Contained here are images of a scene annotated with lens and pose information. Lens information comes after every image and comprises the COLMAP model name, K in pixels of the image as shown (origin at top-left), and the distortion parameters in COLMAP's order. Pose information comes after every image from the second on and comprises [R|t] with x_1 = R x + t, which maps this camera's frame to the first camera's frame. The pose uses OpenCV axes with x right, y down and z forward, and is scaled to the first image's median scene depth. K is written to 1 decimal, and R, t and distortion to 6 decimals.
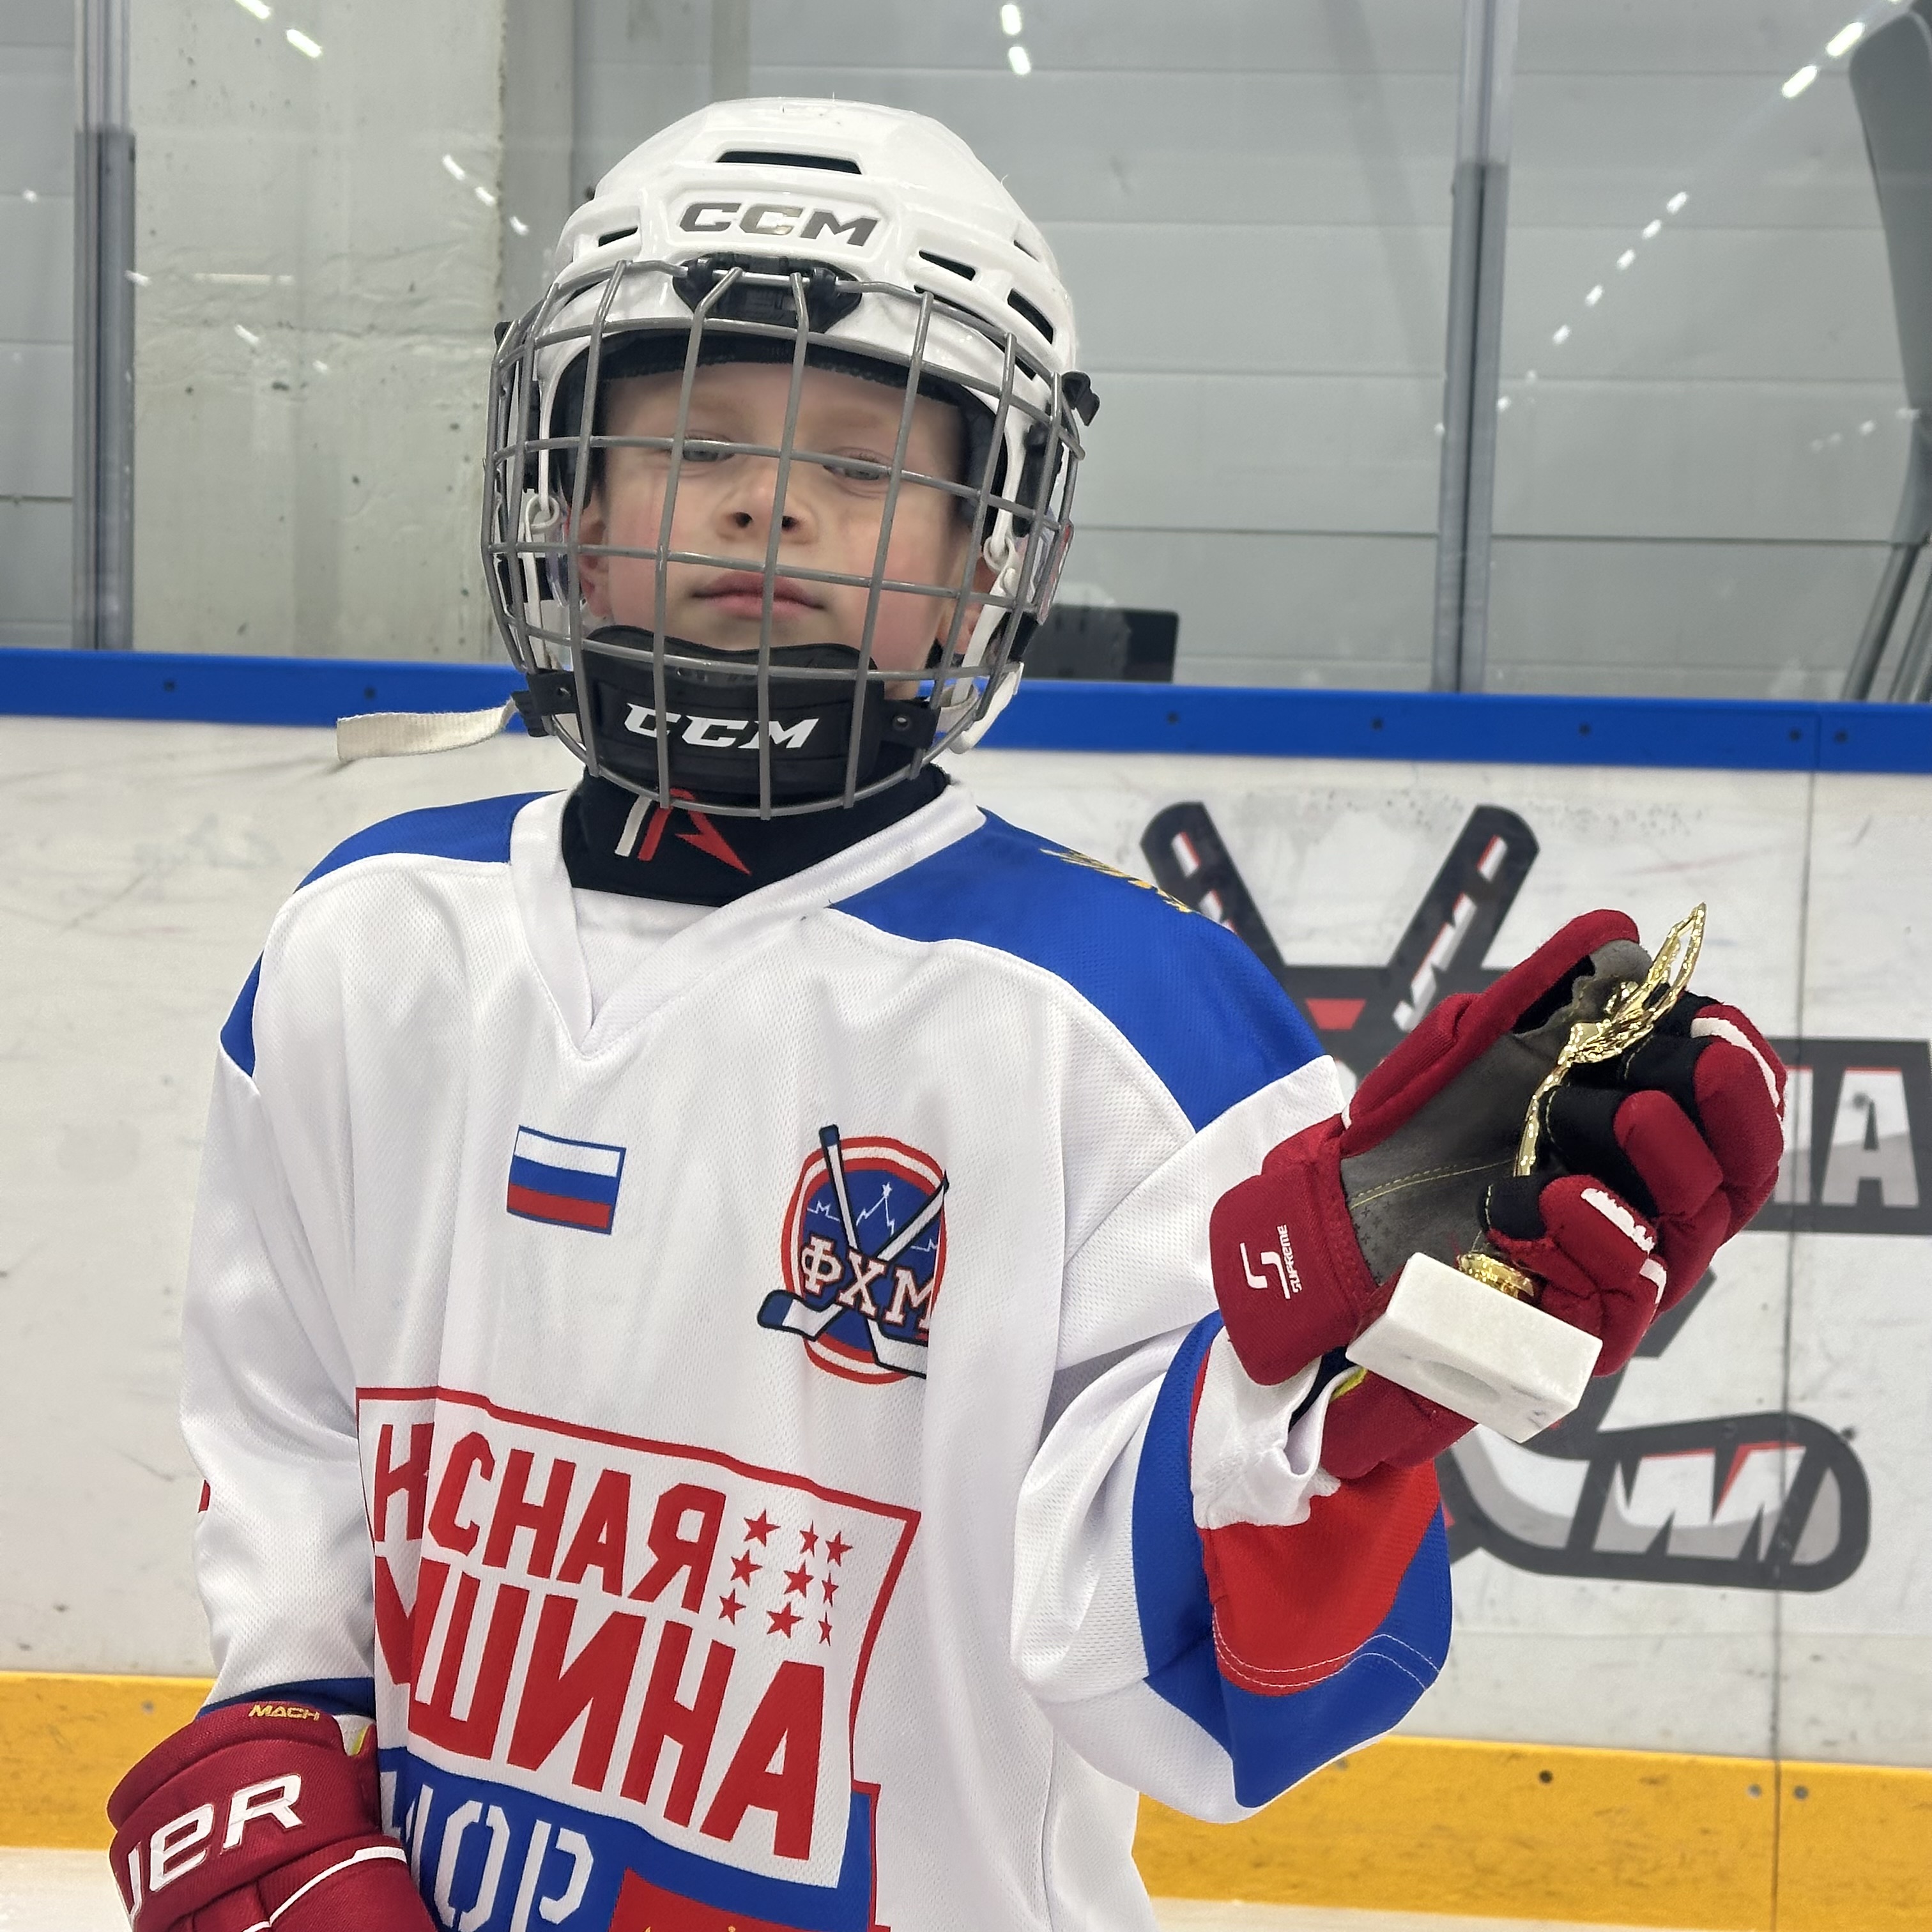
lens RADIAL K [[3496.4, 0, 940.2], [0, 3496.4, 934.1], [0, 0, 1]] dist [0.122967, 0.000000]
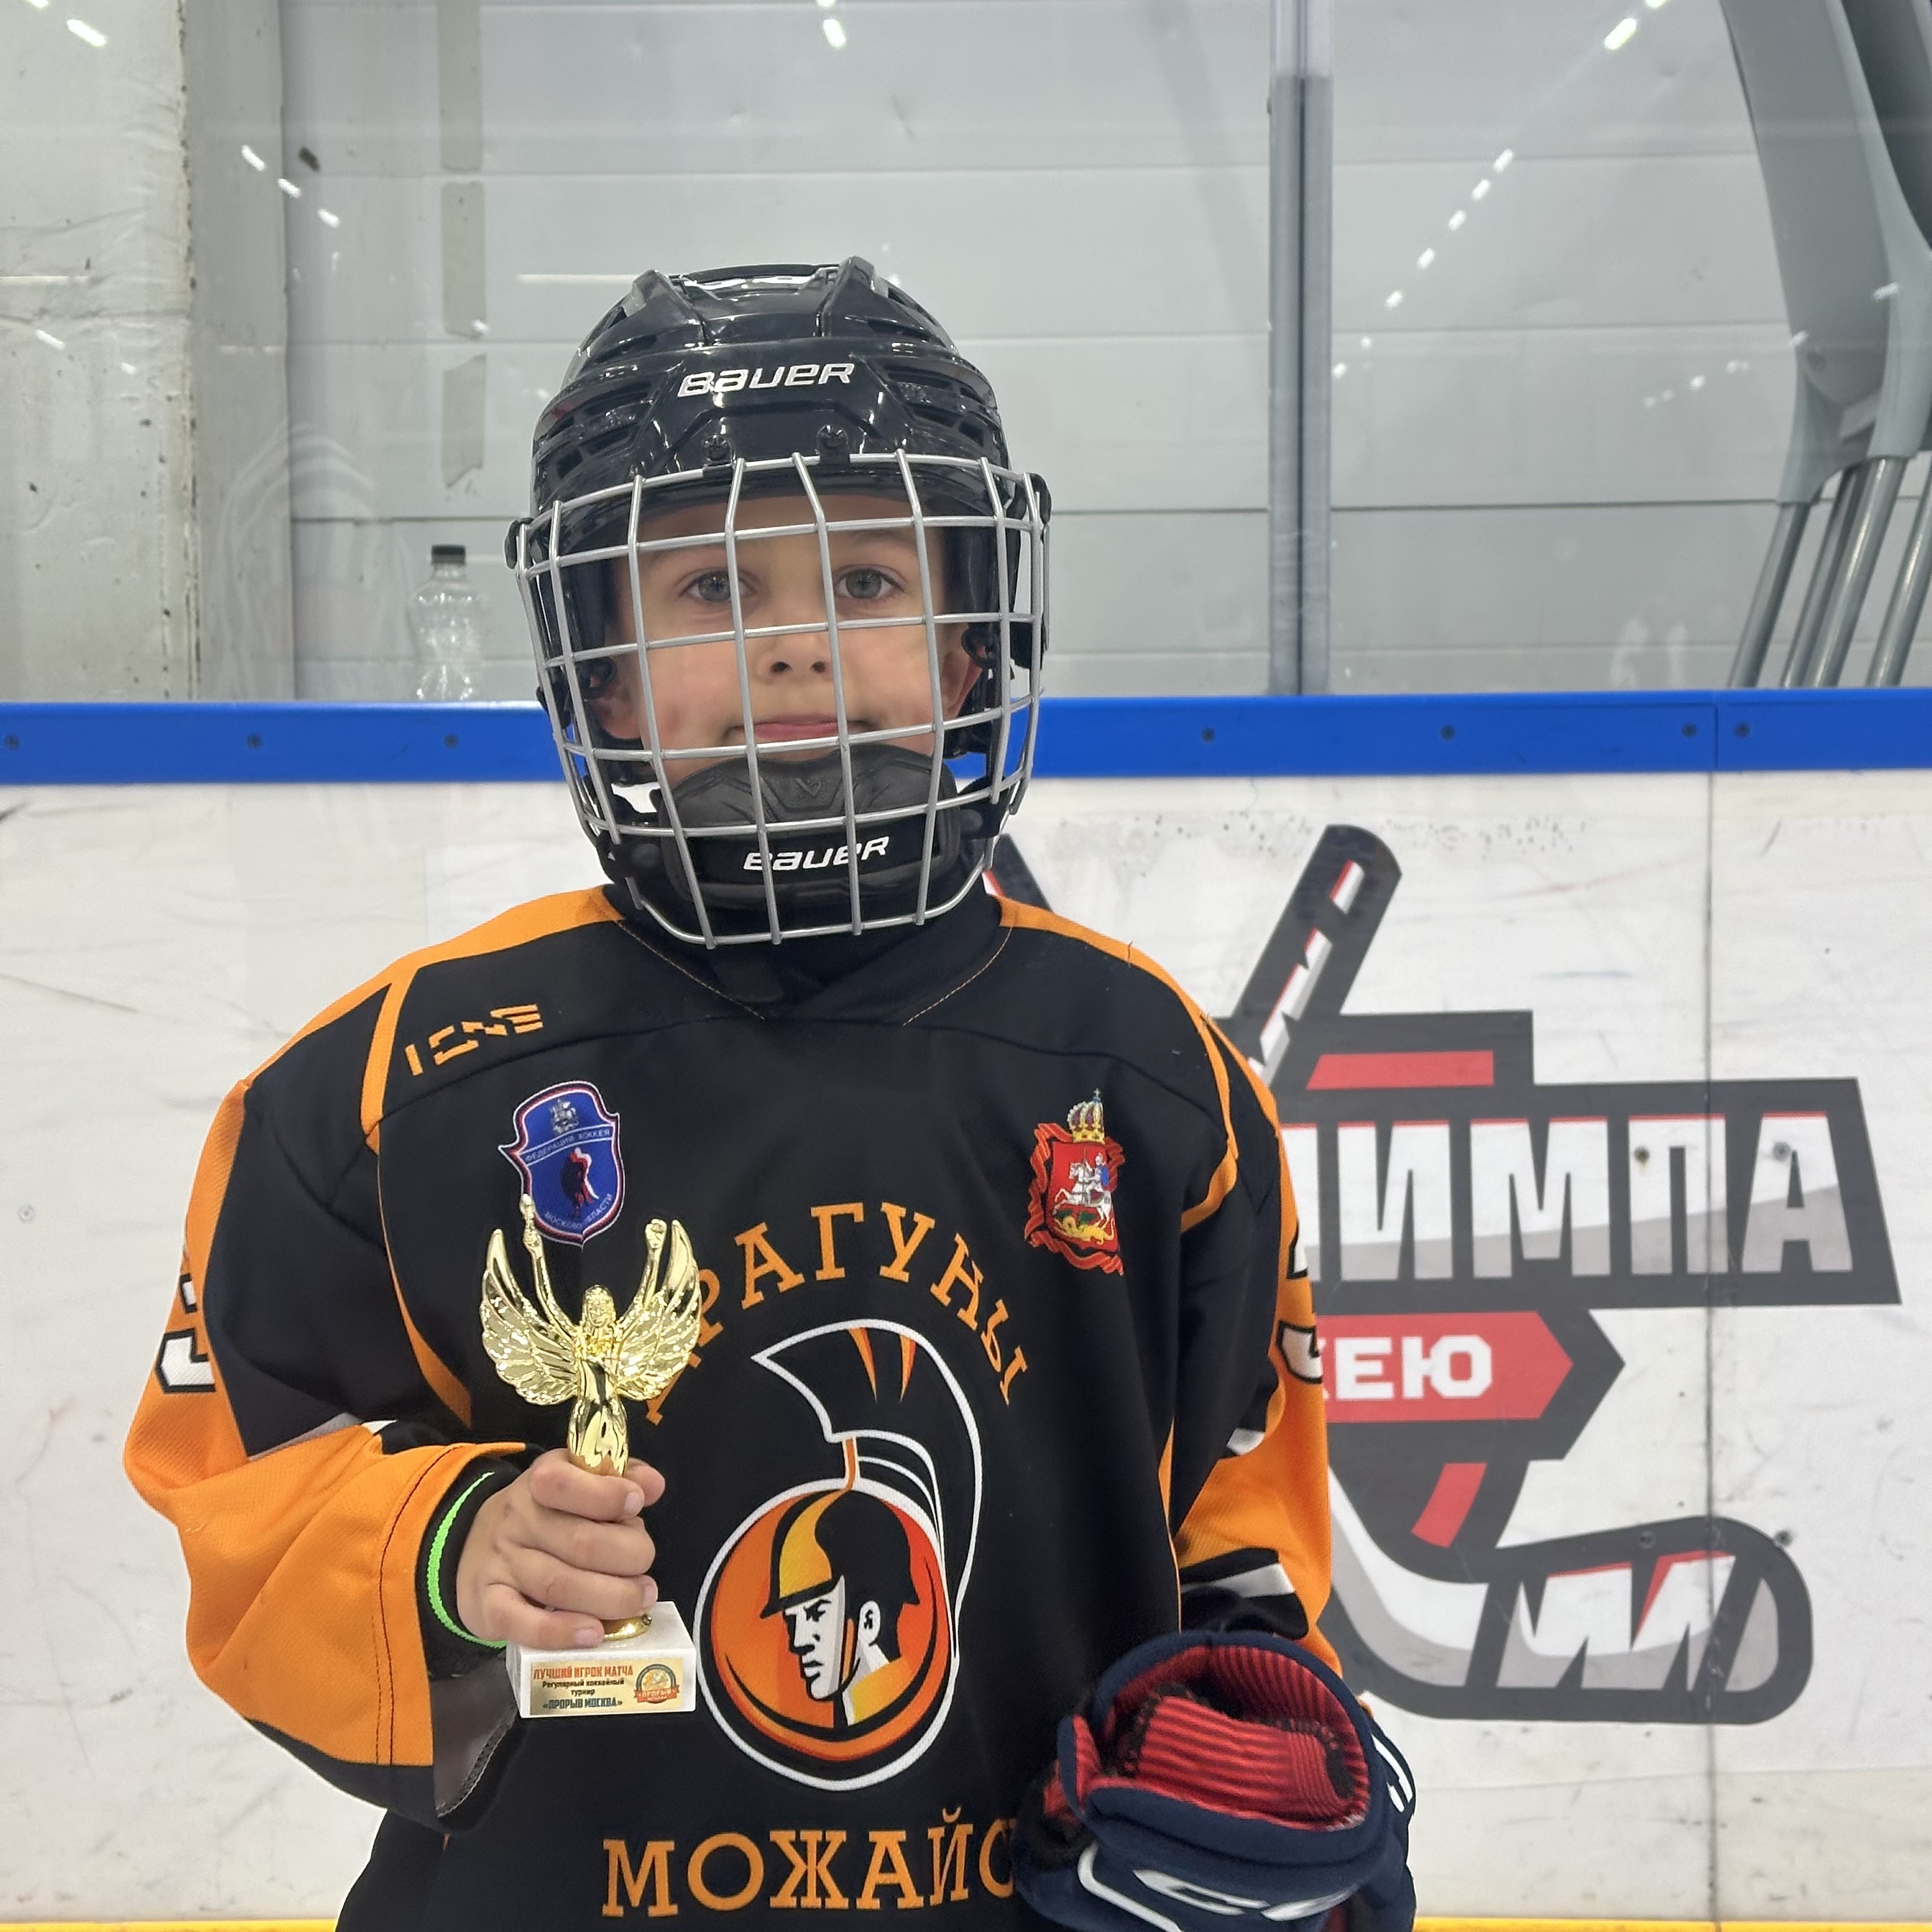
lens RADIAL K [[3496.4, 0, 972.7], [0, 3496.4, 918.0], [0, 0, 1]] dist [0.122967, 0.000000]
pose [[0.998008, -0.040775, 0.048133, 0.024218], [0.040749, 0.999168, 0.001531, -0.018784], [-0.048155, 0.000433, 0.998840, 0.148001]]
